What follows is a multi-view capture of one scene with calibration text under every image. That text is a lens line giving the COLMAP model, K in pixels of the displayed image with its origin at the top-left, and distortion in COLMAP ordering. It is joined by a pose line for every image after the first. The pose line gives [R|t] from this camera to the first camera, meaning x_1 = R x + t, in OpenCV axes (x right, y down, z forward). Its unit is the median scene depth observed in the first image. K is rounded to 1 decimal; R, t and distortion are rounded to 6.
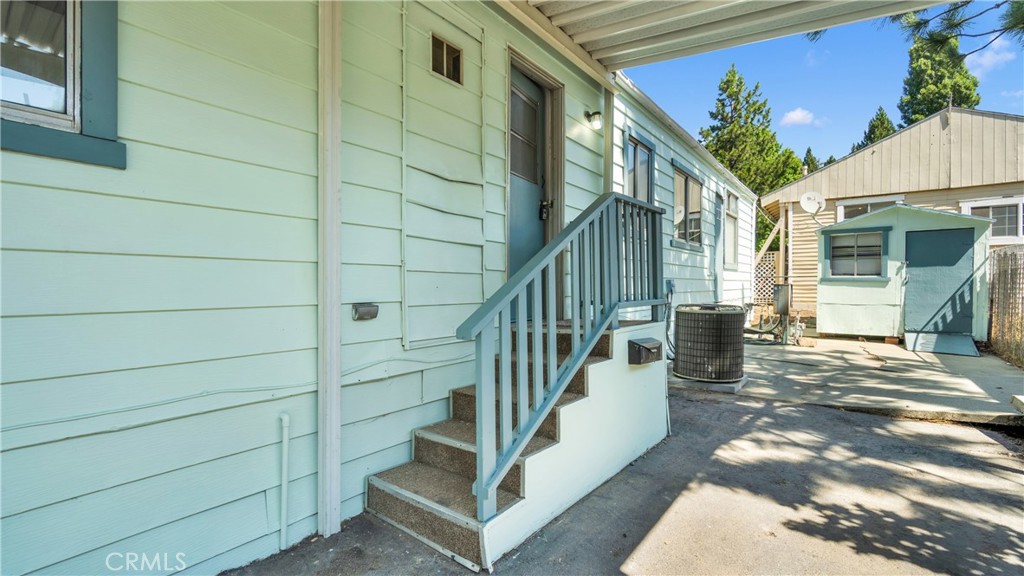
lens RADIAL K [[446.7, 0, 512.0], [0, 446.7, 288.0], [0, 0, 1]] dist [0.001303, -0.000085]
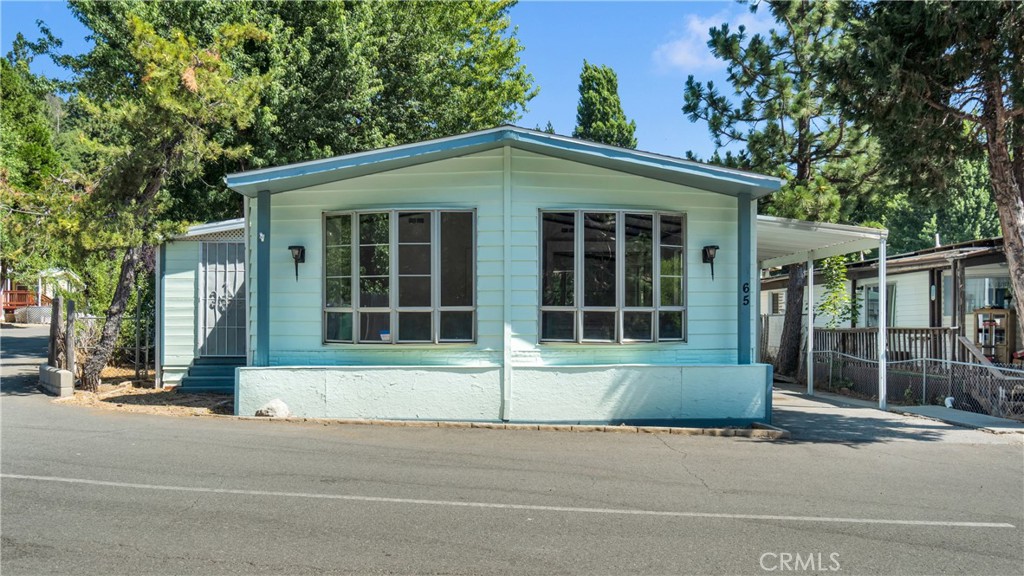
lens RADIAL K [[805.5, 0, 510.6], [0, 805.5, 317.3], [0, 0, 1]] dist [0.000708, 0.000144]
pose [[0.764889, 0.007693, 0.644116, -1.534778], [0.003849, 0.999856, -0.016513, -0.016697], [-0.644150, 0.015110, 0.764750, -0.927238]]
